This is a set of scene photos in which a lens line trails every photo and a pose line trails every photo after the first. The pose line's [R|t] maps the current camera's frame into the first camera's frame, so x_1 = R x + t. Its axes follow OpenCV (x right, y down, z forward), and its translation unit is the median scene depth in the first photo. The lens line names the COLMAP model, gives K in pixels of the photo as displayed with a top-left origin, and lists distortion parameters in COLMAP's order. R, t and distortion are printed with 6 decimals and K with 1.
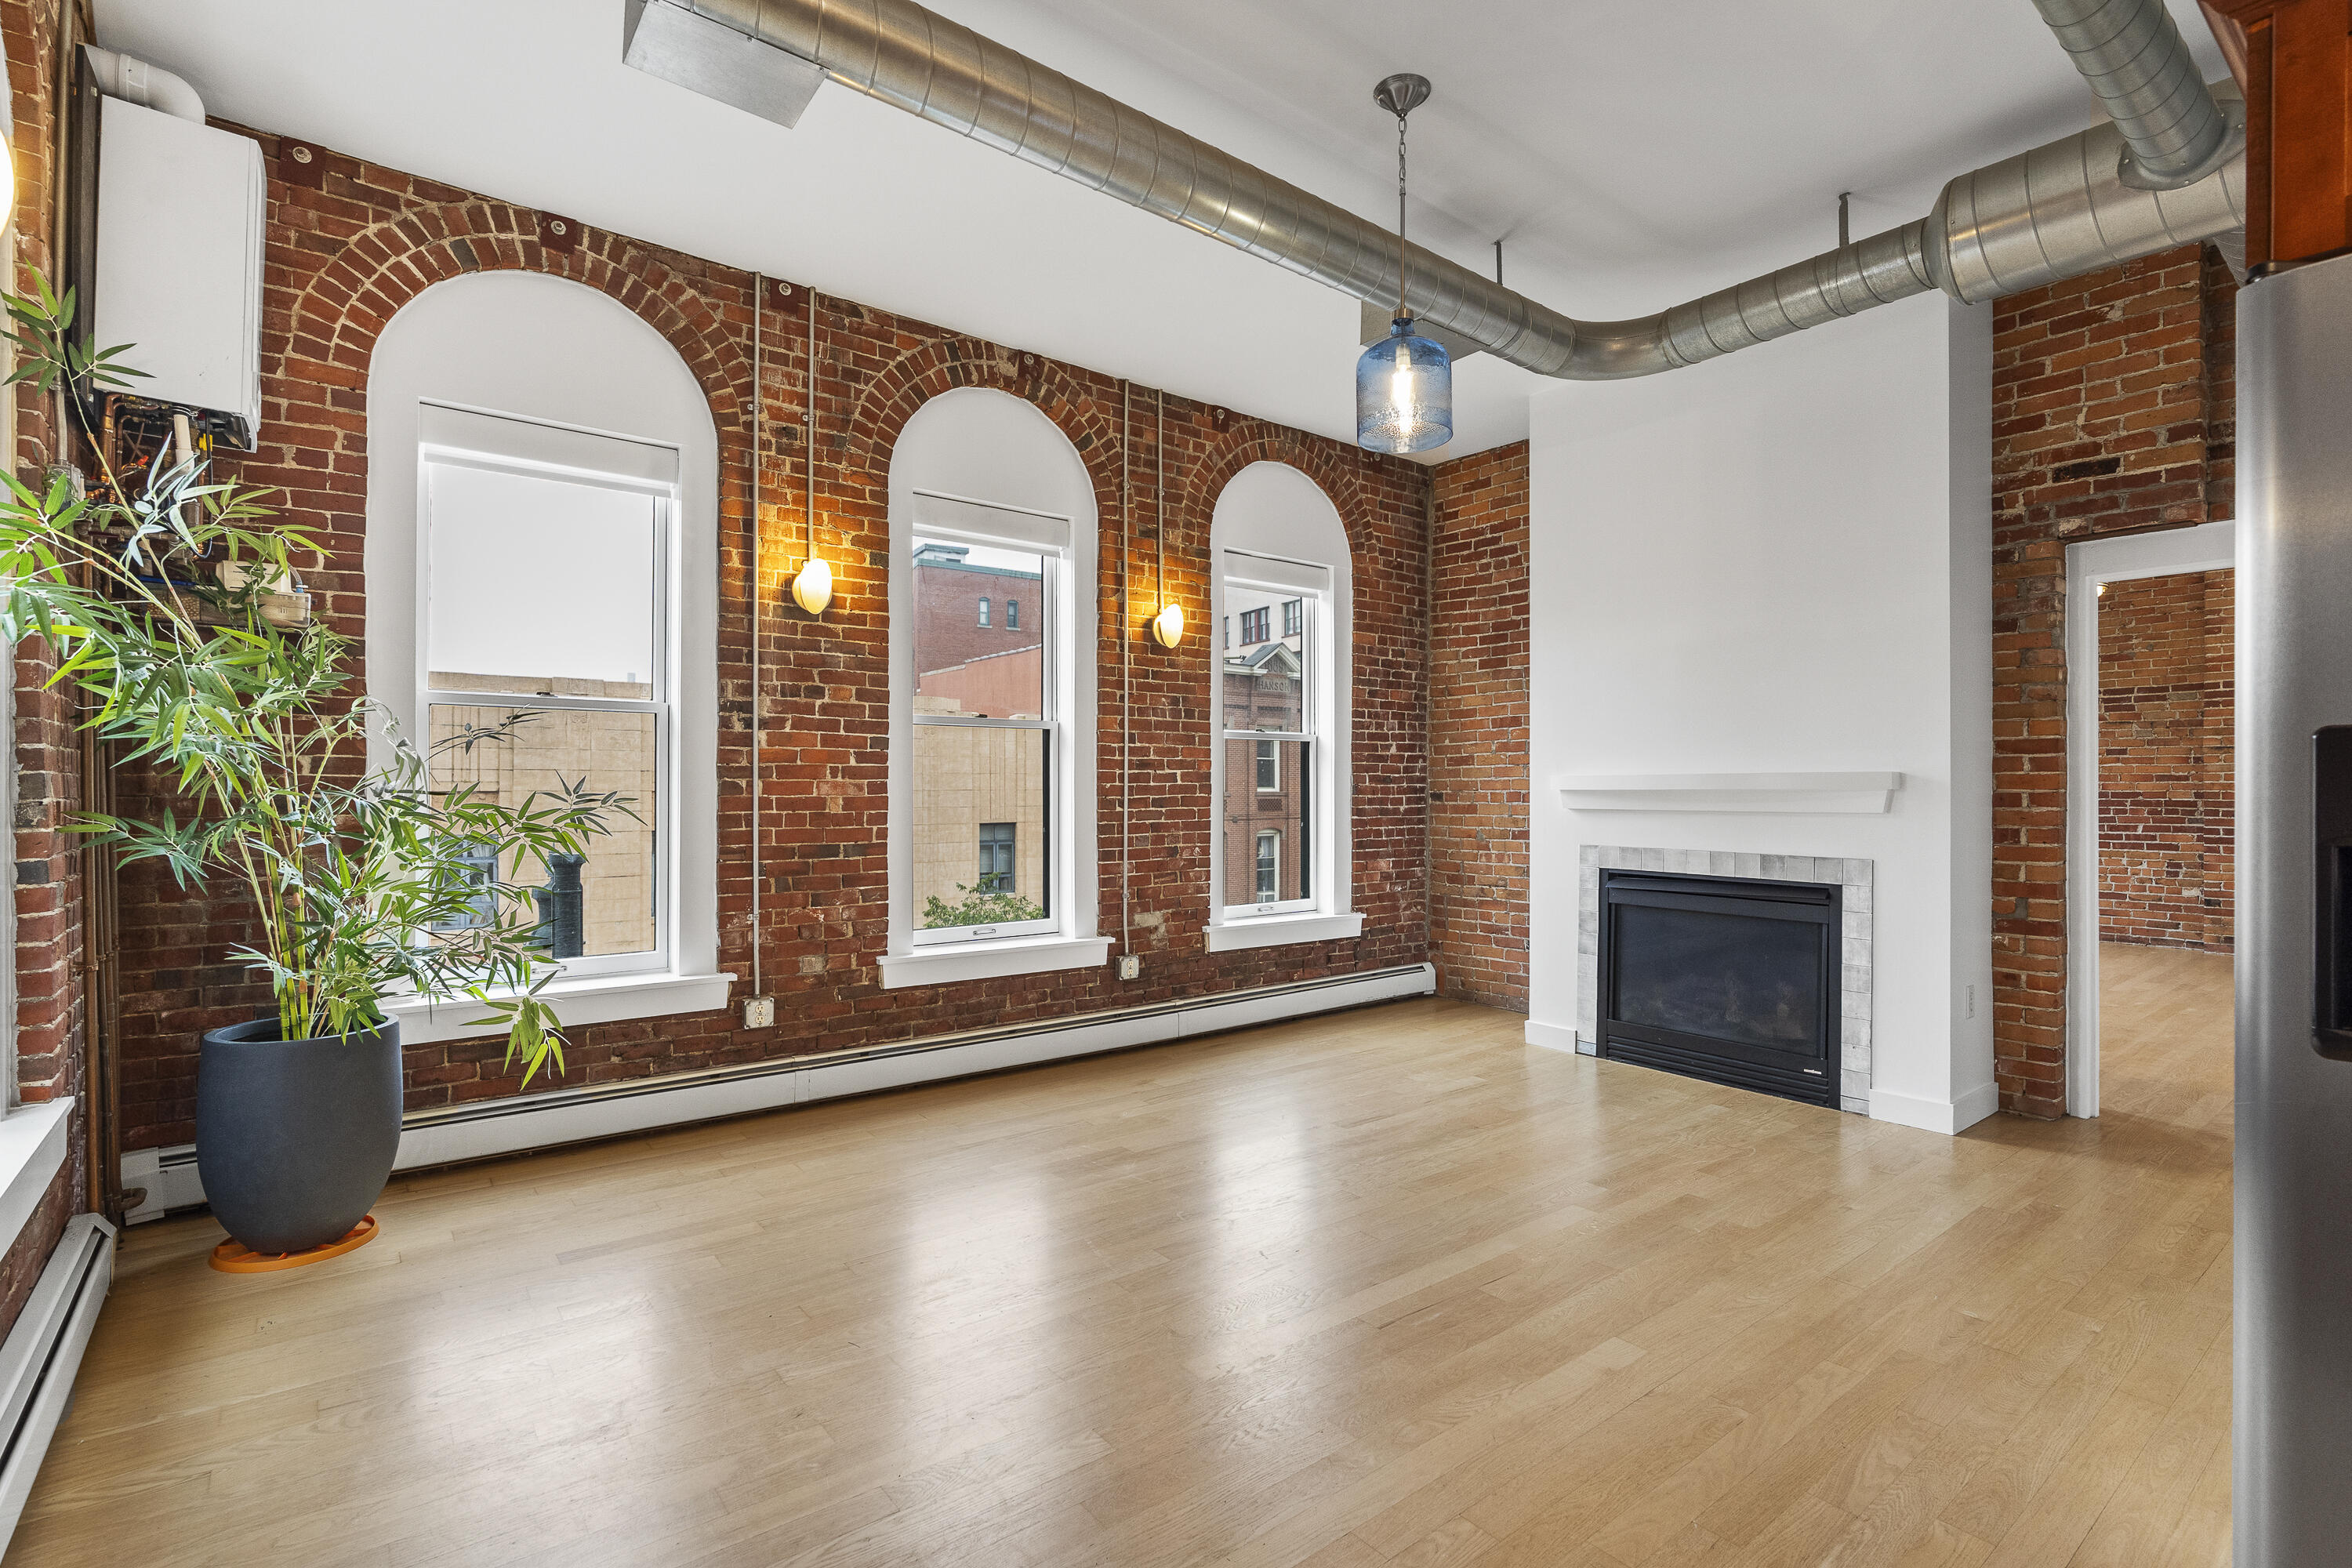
lens RADIAL K [[1095.8, 0, 1183.9], [0, 1095.8, 791.1], [0, 0, 1]] dist [-0.008435, 0.002674]
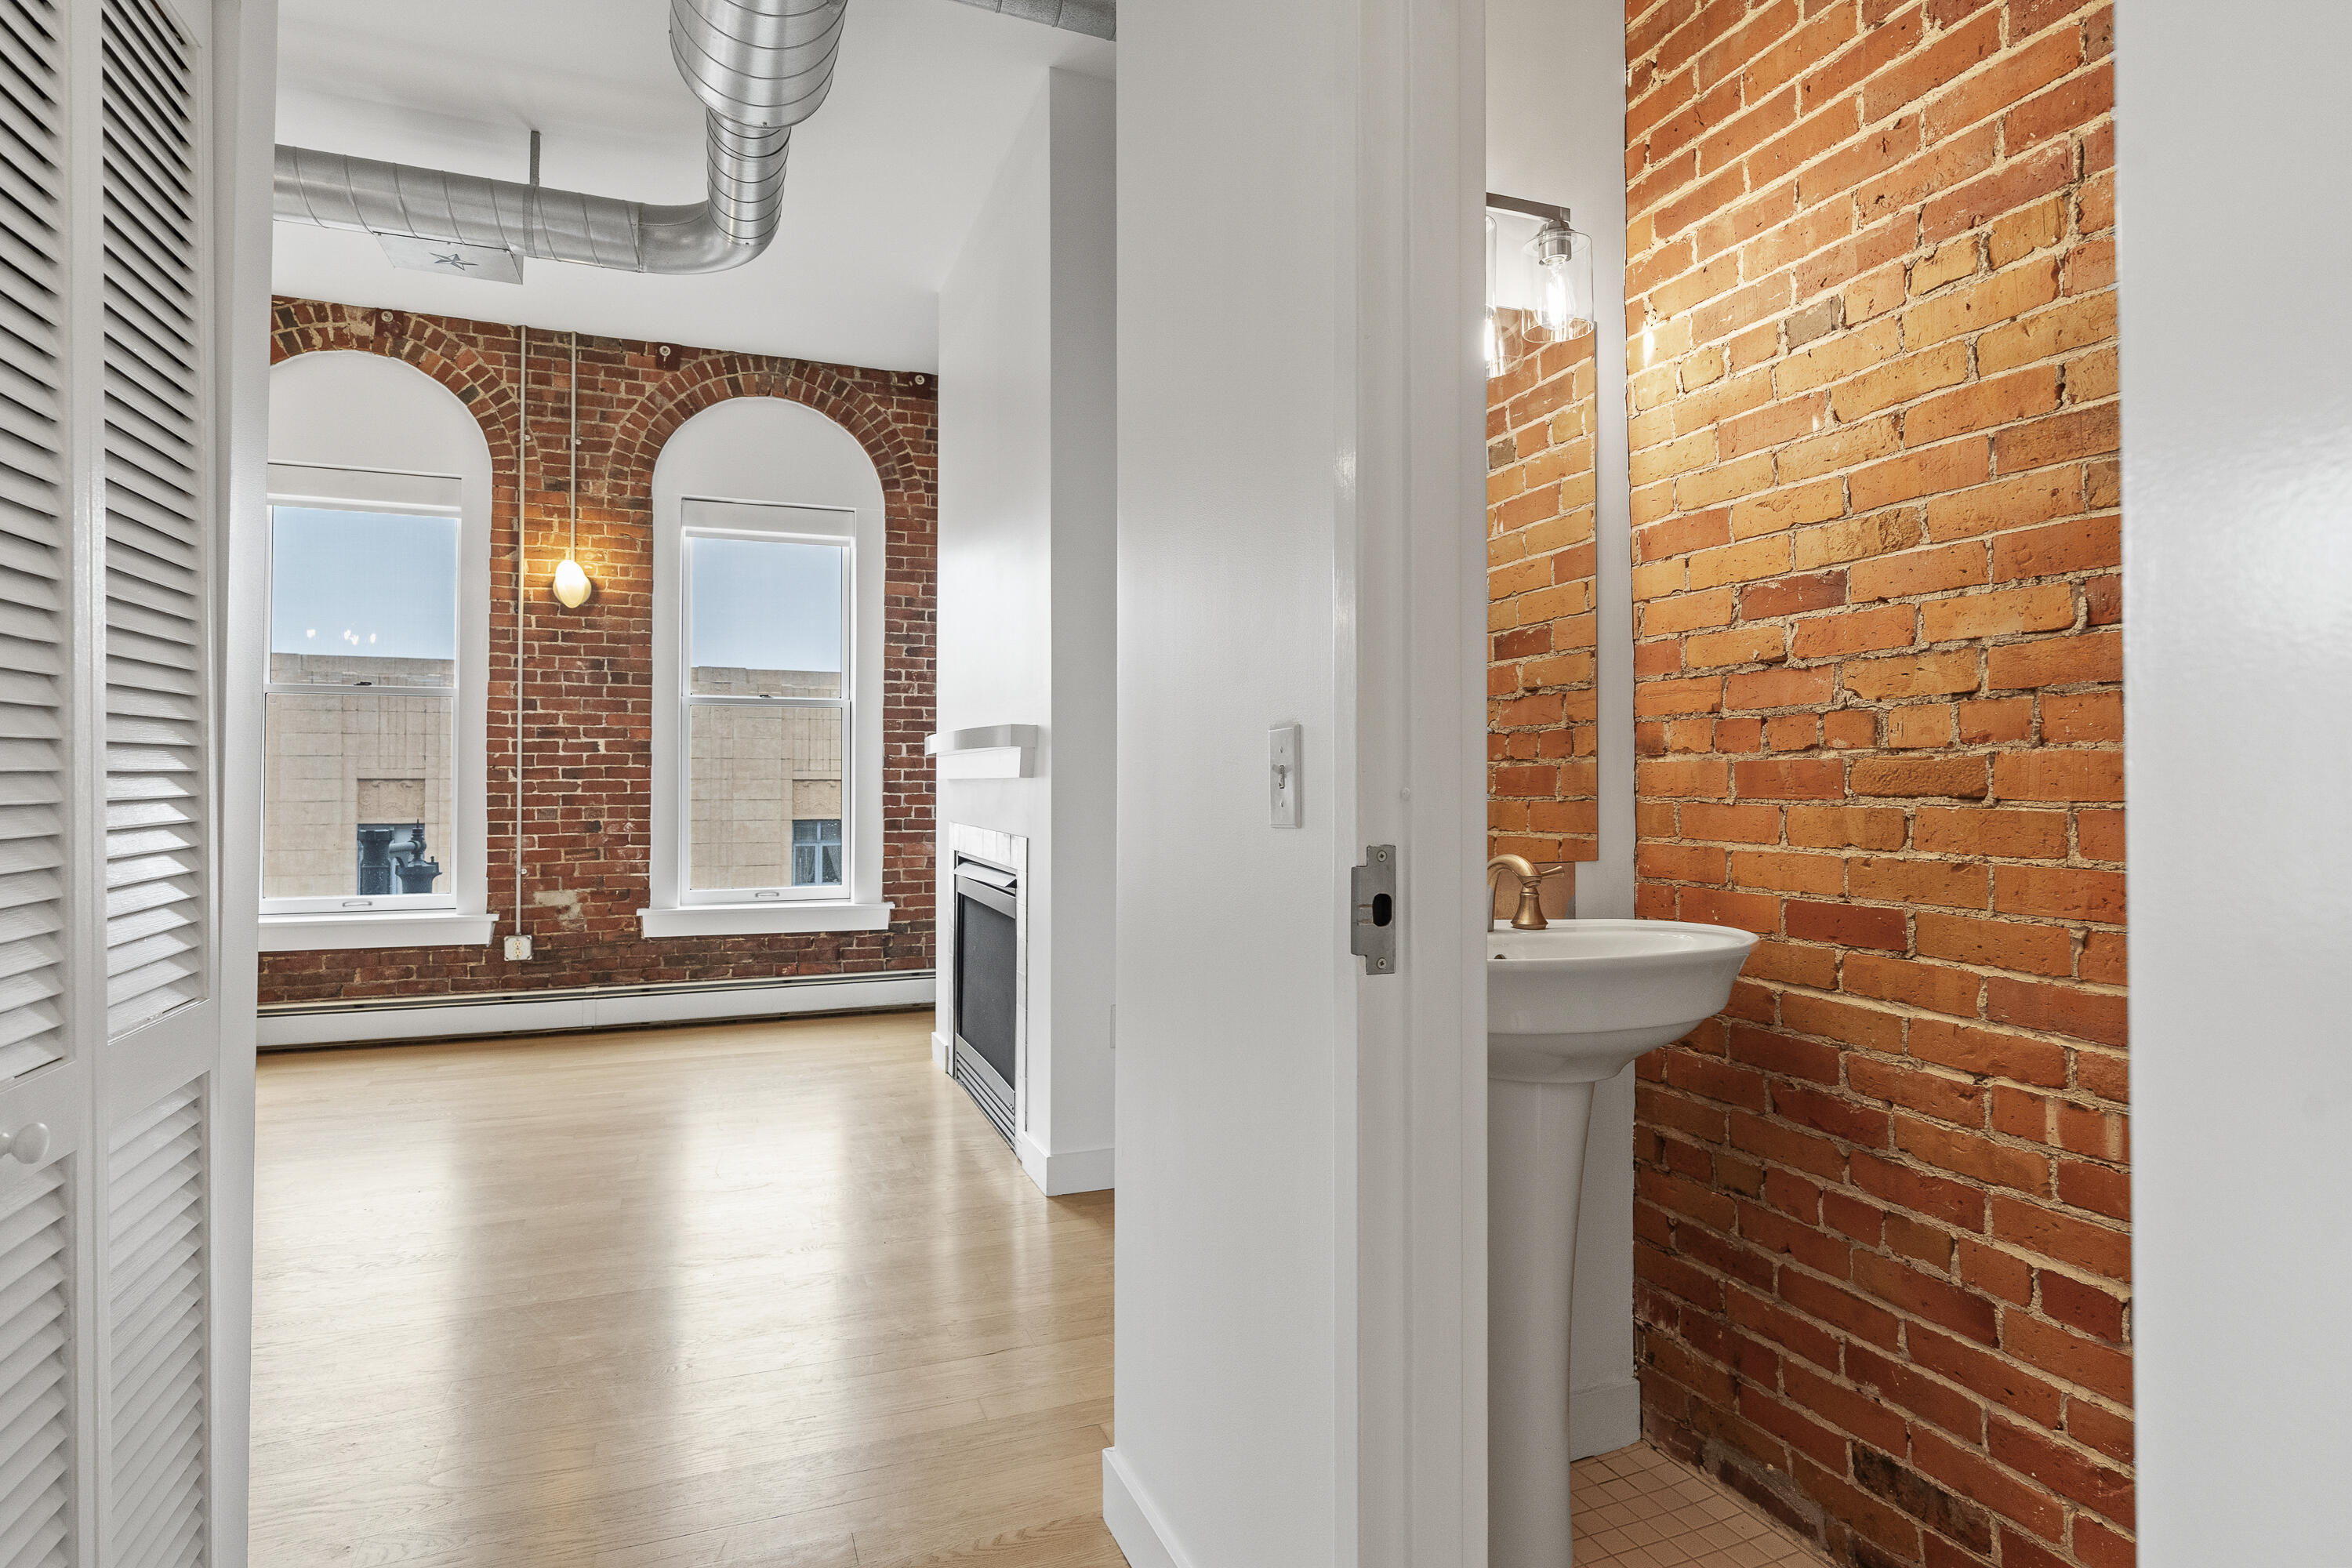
lens RADIAL K [[1211.2, 0, 1157.5], [0, 1211.2, 768.0], [0, 0, 1]] dist [-0.007319, 0.003413]
pose [[0.955510, 0.000488, -0.294959, 0.790486], [-0.003002, 0.999963, -0.008069, 0.013245], [0.294944, 0.008595, 0.955476, 0.170102]]
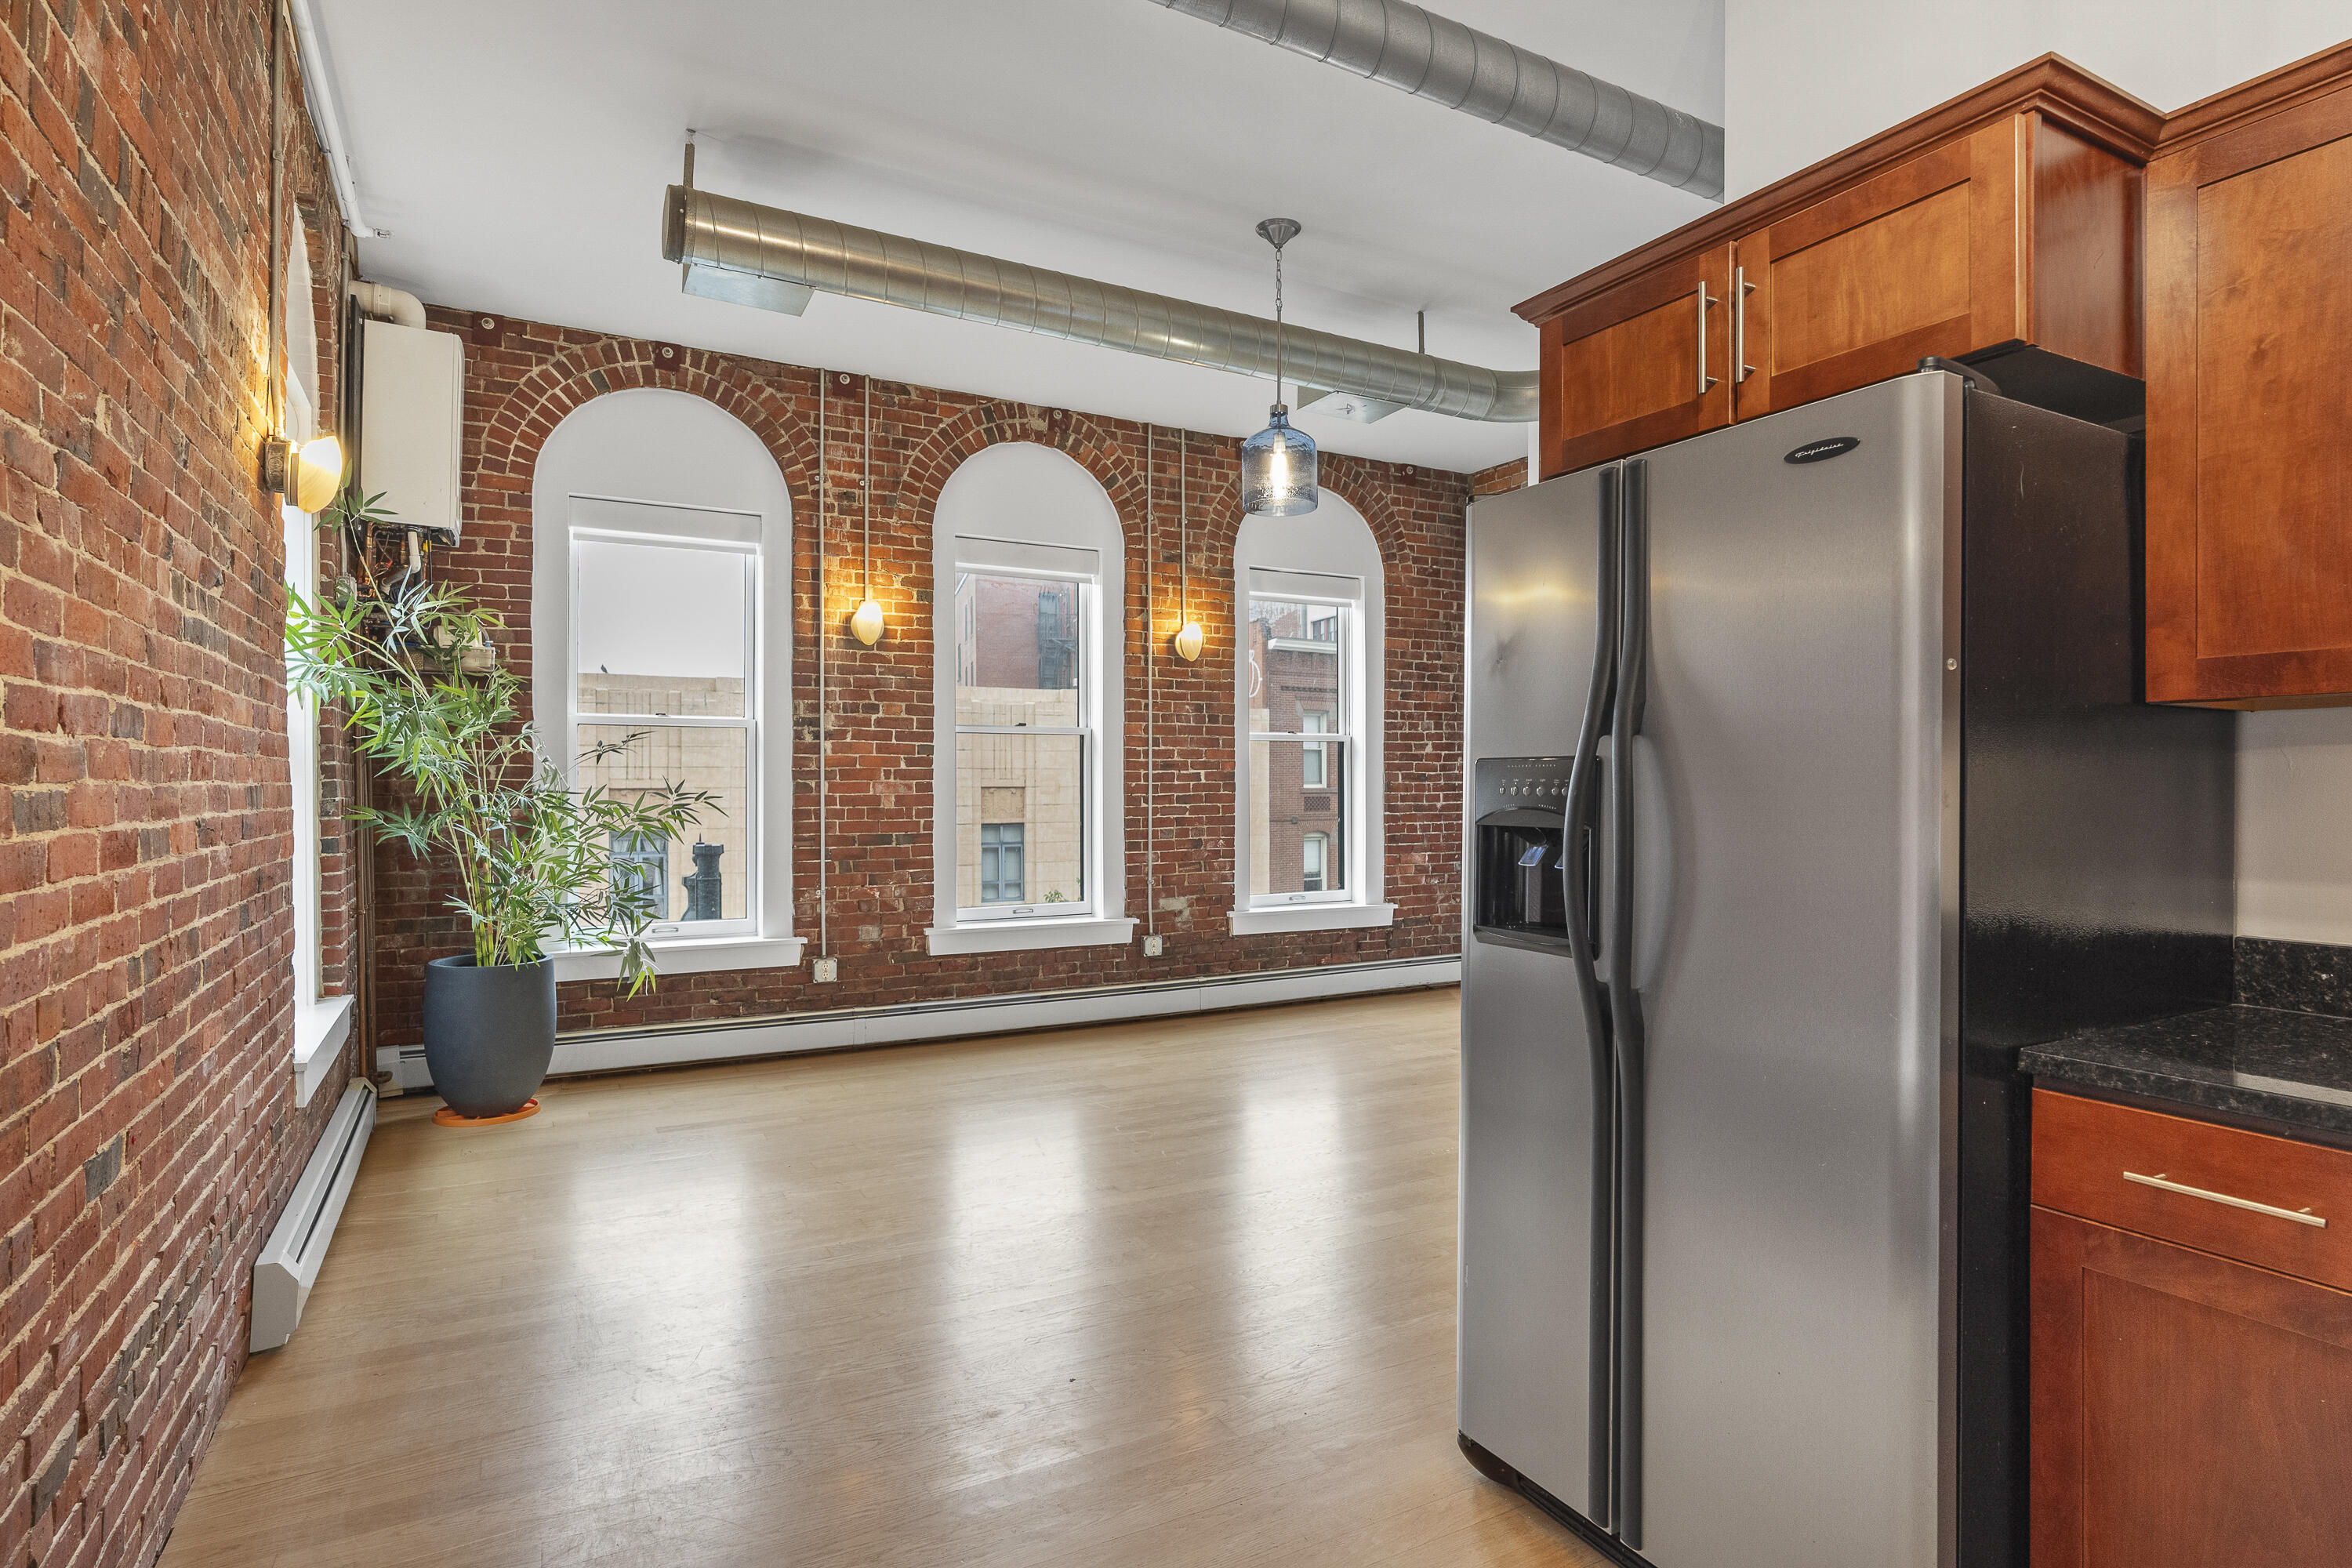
lens RADIAL K [[1211.2, 0, 1192.1], [0, 1211.2, 791.6], [0, 0, 1]] dist [-0.007319, 0.003413]
pose [[0.987377, -0.001956, -0.158378, 0.189259], [0.002529, 0.999991, 0.003421, -0.001716], [0.158370, -0.003778, 0.987373, -0.224597]]
